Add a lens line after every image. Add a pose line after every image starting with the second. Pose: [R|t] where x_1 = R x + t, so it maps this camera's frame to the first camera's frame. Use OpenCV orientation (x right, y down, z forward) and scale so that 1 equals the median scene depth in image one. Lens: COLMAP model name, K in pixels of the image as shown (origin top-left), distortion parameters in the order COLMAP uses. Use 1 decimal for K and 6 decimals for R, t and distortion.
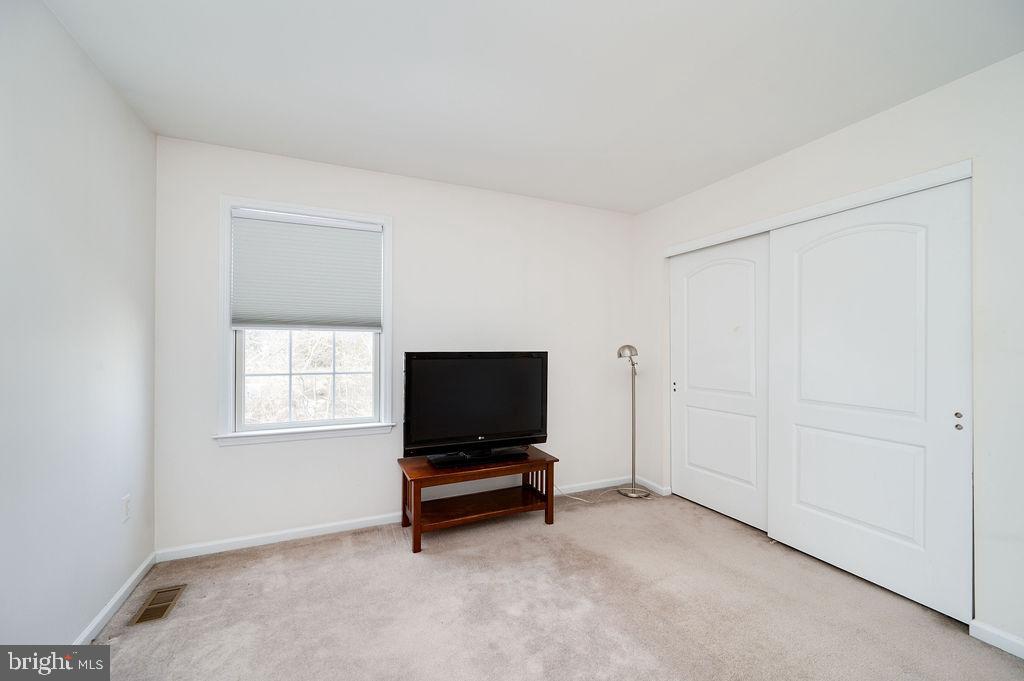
lens RADIAL K [[406.5, 0, 507.4], [0, 406.5, 343.9], [0, 0, 1]] dist [0.000293, -0.000301]
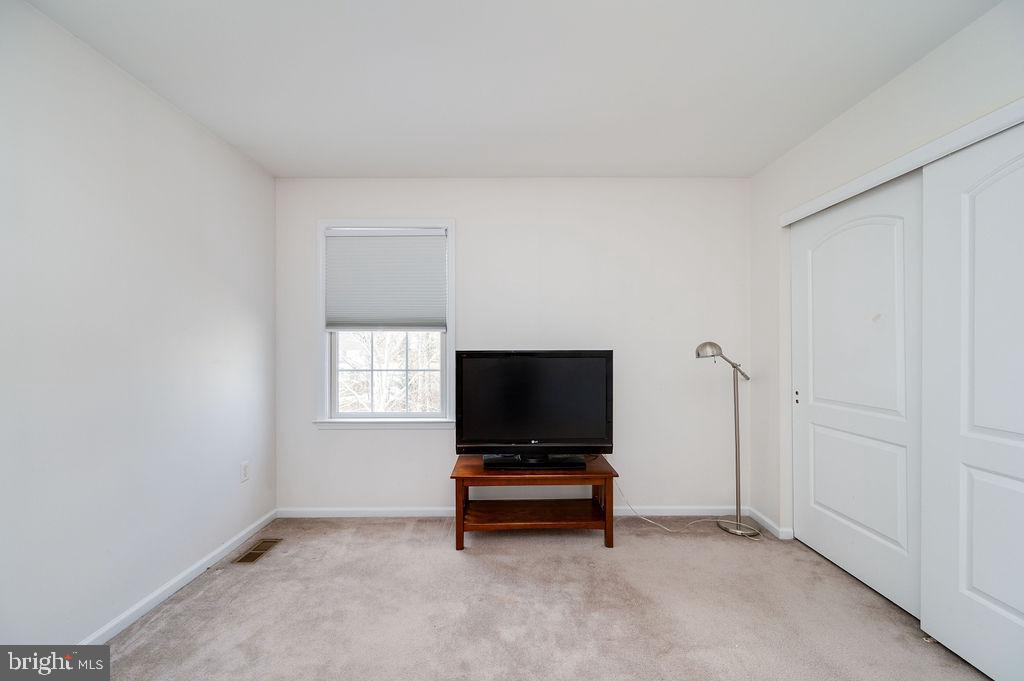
lens RADIAL K [[406.5, 0, 507.4], [0, 406.5, 343.9], [0, 0, 1]] dist [0.000293, -0.000301]
pose [[0.917341, -0.006149, -0.398055, 0.270130], [0.007063, 0.999975, 0.000829, 0.003036], [0.398040, -0.003572, 0.917361, 0.117670]]
